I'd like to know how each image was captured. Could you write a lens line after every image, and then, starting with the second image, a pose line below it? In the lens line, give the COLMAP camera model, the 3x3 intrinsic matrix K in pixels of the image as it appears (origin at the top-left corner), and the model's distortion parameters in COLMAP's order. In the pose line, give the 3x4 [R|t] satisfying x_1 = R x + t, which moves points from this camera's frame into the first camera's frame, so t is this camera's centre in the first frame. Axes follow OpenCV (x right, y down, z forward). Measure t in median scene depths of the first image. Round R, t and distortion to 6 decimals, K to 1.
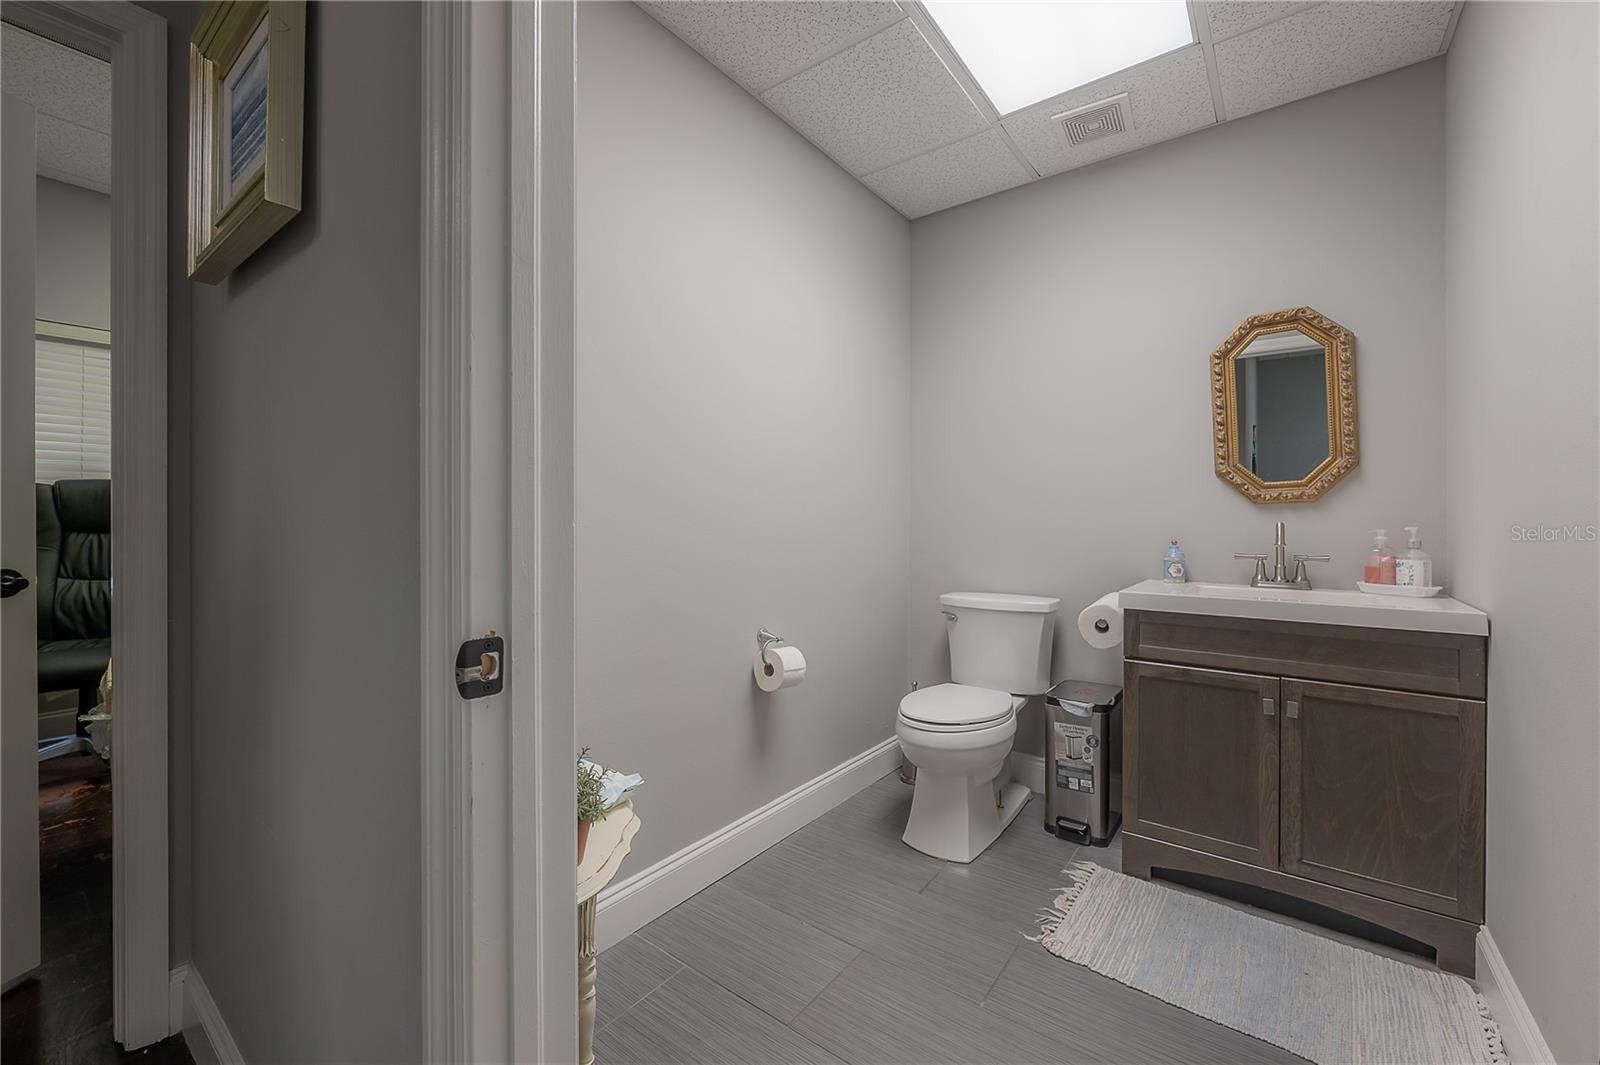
lens RADIAL K [[643.2, 0, 802.7], [0, 643.2, 520.0], [0, 0, 1]] dist [-0.001930, 0.000370]
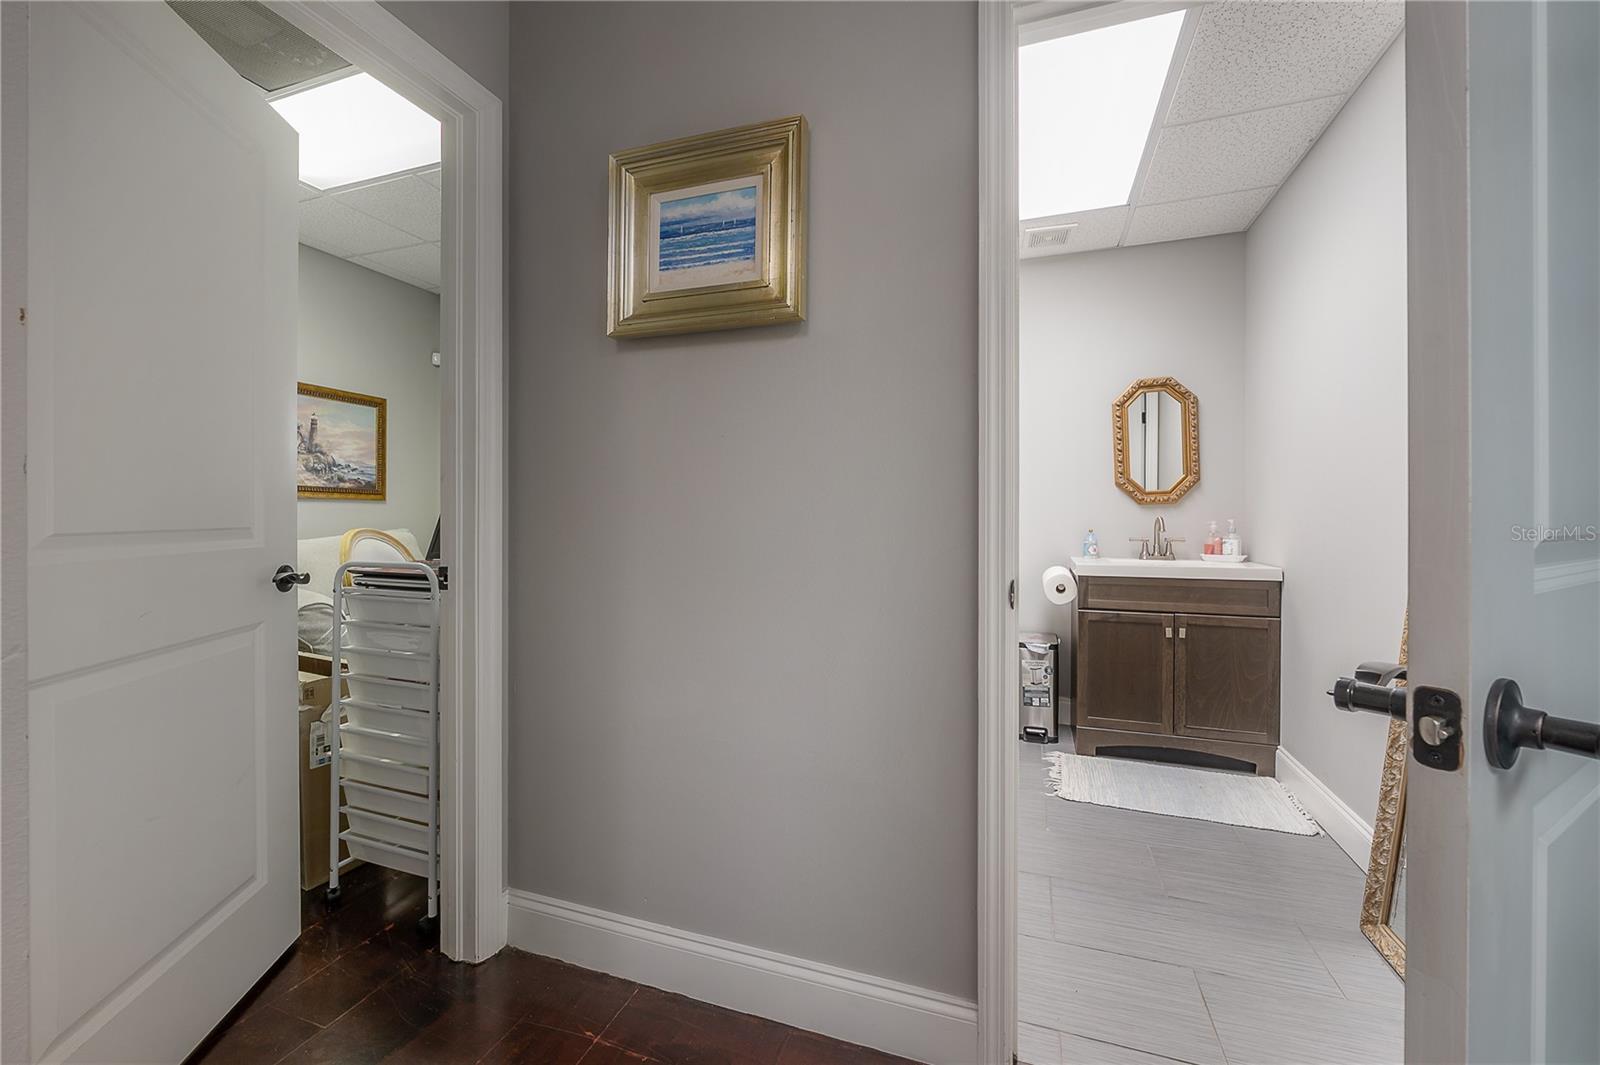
lens RADIAL K [[643.2, 0, 802.7], [0, 643.2, 520.0], [0, 0, 1]] dist [-0.001930, 0.000370]
pose [[0.952916, -0.004749, 0.303196, -0.563638], [0.002719, 0.999971, 0.007118, -0.002277], [-0.303221, -0.005959, 0.952902, -0.218341]]
